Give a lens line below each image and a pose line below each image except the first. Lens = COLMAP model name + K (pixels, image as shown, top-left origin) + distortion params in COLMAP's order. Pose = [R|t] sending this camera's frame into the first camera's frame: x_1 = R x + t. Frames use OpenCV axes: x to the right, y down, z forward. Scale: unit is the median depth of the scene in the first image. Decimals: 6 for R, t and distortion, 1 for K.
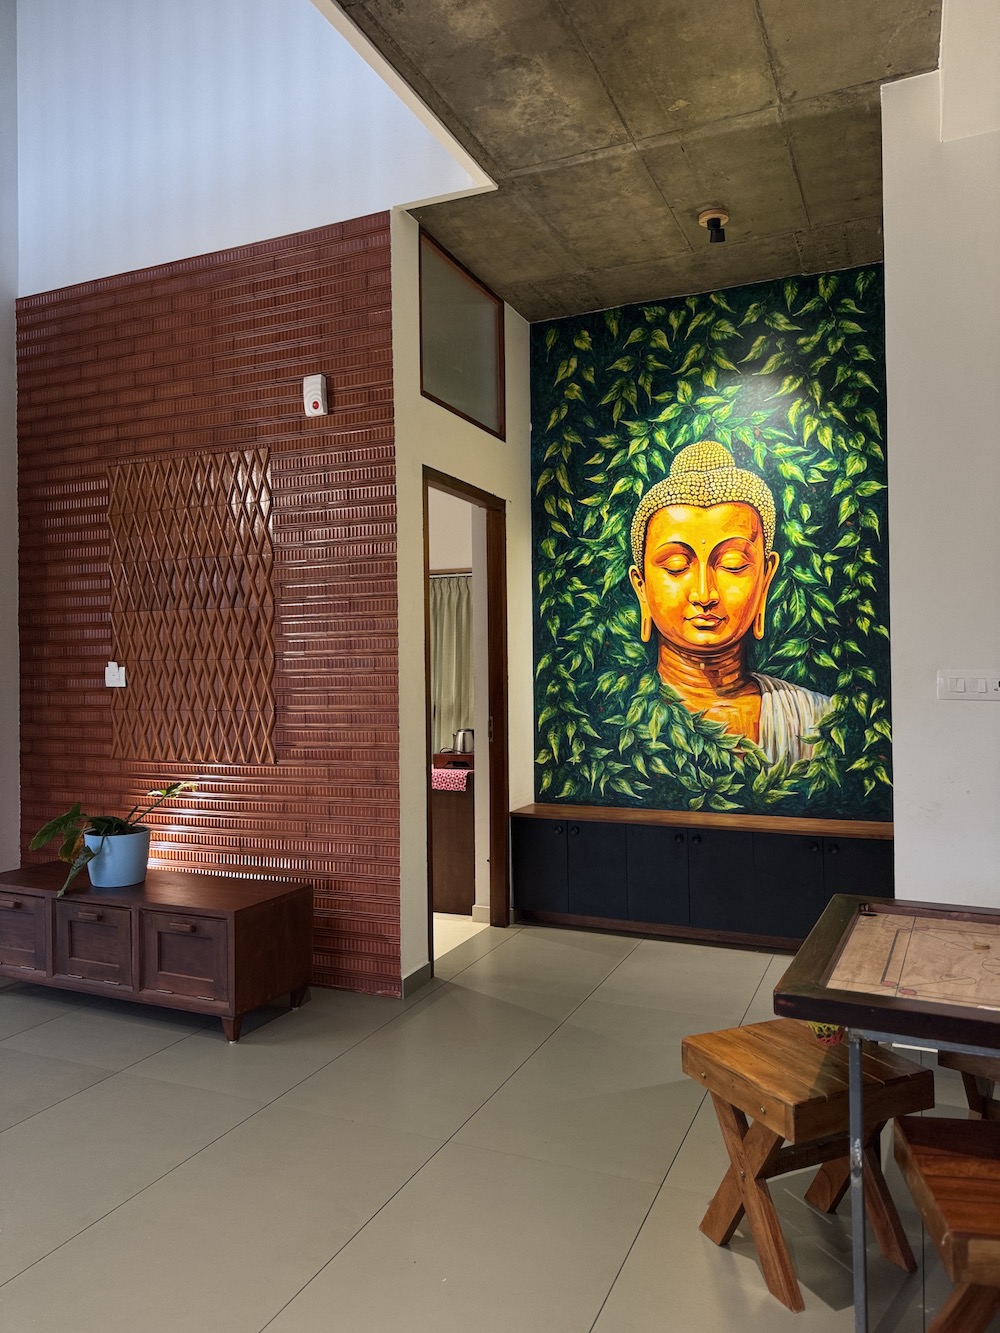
lens RADIAL K [[949.9, 0, 500.0], [0, 949.9, 666.5], [0, 0, 1]] dist [-0.000835, -0.002118]
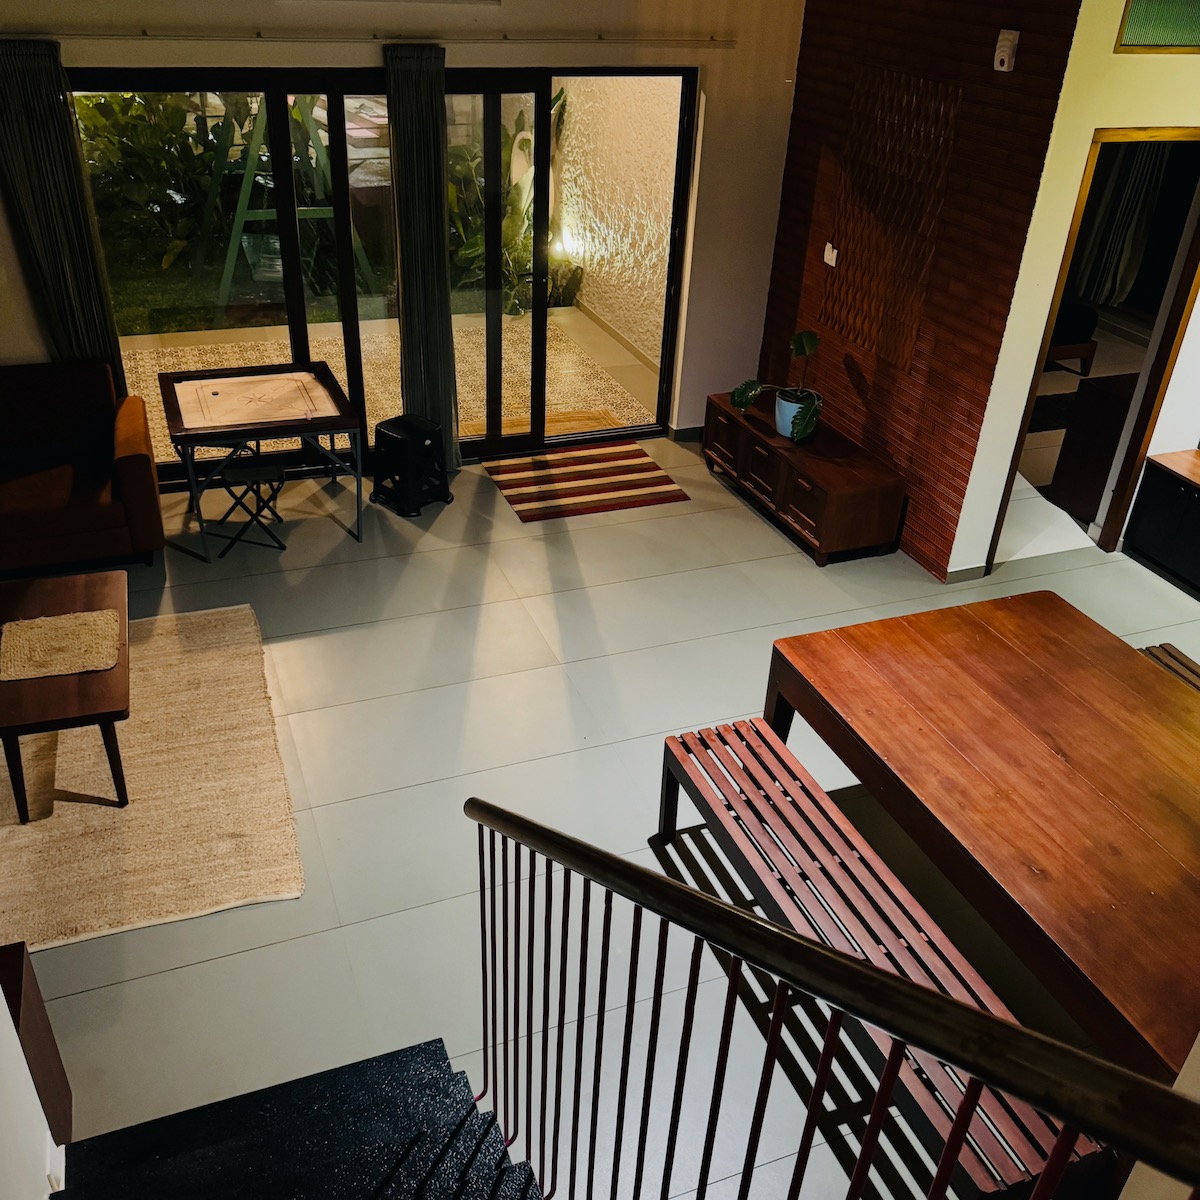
lens RADIAL K [[1118.0, 0, 600.0], [0, 1118.0, 600.0], [0, 0, 1]] dist [-0.000519, -0.001096]
pose [[0.700465, 0.408297, -0.585356, 0.420755], [-0.052591, 0.847486, 0.528206, -0.369315], [0.711747, -0.339205, 0.615107, -0.248556]]
